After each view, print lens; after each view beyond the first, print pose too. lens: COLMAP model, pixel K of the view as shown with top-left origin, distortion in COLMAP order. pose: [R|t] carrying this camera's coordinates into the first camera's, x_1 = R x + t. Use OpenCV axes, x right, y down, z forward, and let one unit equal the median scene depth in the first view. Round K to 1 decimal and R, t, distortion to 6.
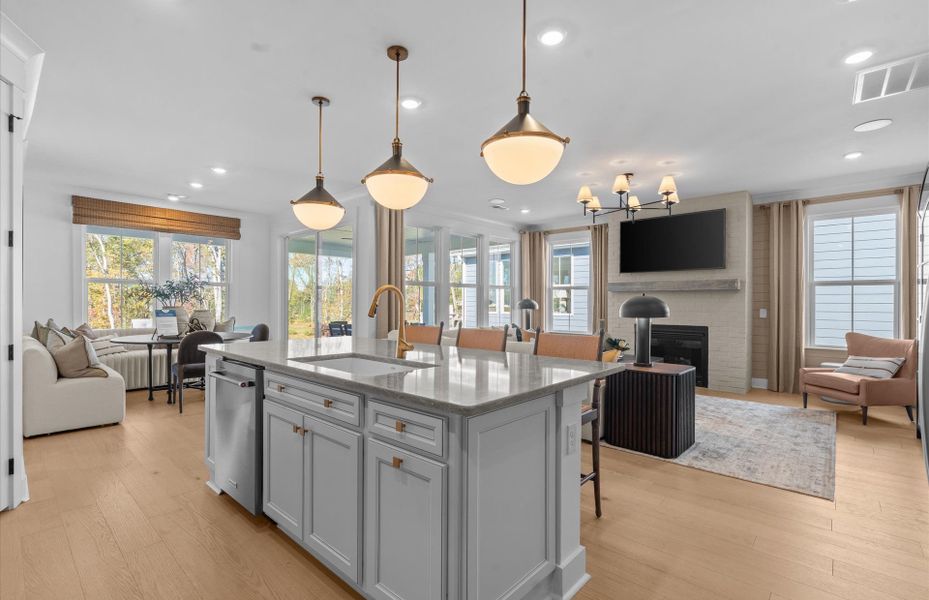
lens RADIAL K [[425.1, 0, 472.2], [0, 425.1, 300.4], [0, 0, 1]] dist [-0.003319, 0.000046]
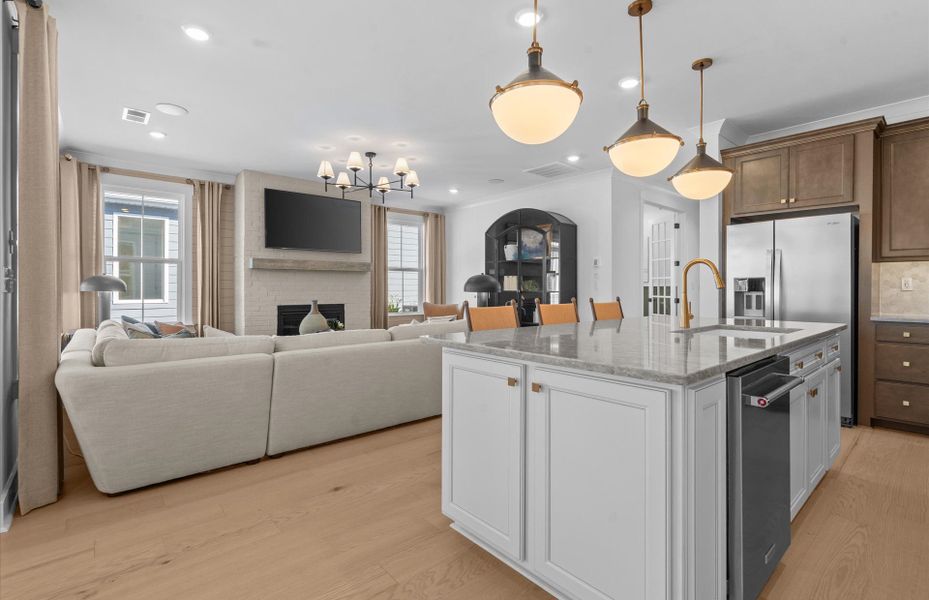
lens RADIAL K [[425.1, 0, 464.6], [0, 425.1, 292.9], [0, 0, 1]] dist [-0.003319, 0.000046]
pose [[0.125562, -0.011798, 0.992016, -0.538840], [0.002149, 0.999930, 0.011620, 0.022041], [-0.992083, 0.000673, 0.125578, 0.568847]]
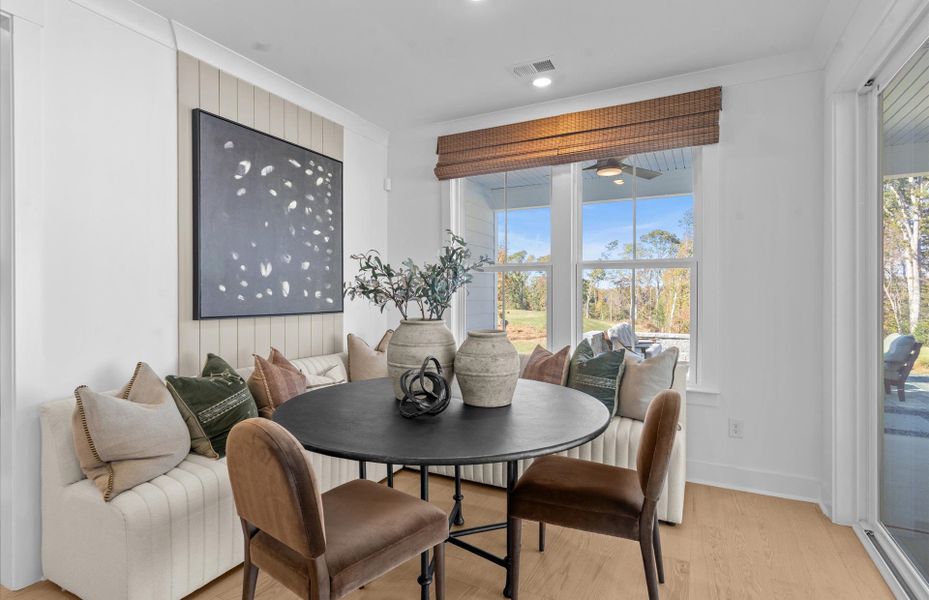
lens RADIAL K [[465.2, 0, 459.0], [0, 465.2, 293.6], [0, 0, 1]] dist [0.003443, 0.001440]
pose [[0.236639, -0.005920, -0.971580, -0.249304], [0.003598, 0.999980, -0.005217, -0.007570], [0.971591, -0.002261, 0.236656, 0.841094]]
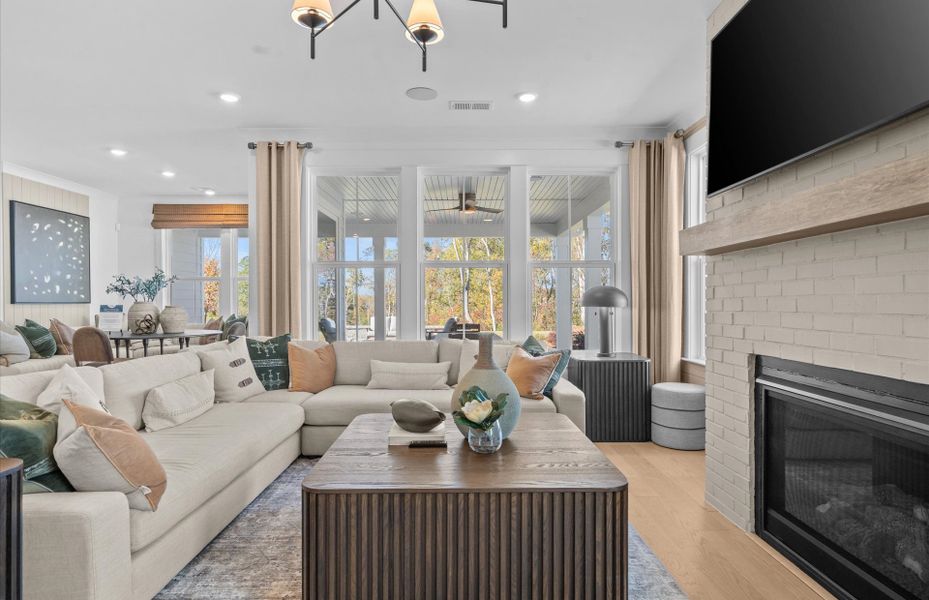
lens RADIAL K [[513.9, 0, 462.0], [0, 513.9, 303.4], [0, 0, 1]] dist [0.012121, -0.001289]
pose [[0.658673, -0.003299, -0.752422, 0.611016], [0.007416, 0.999970, 0.002108, 0.018544], [0.752393, -0.006968, 0.658678, 0.692477]]
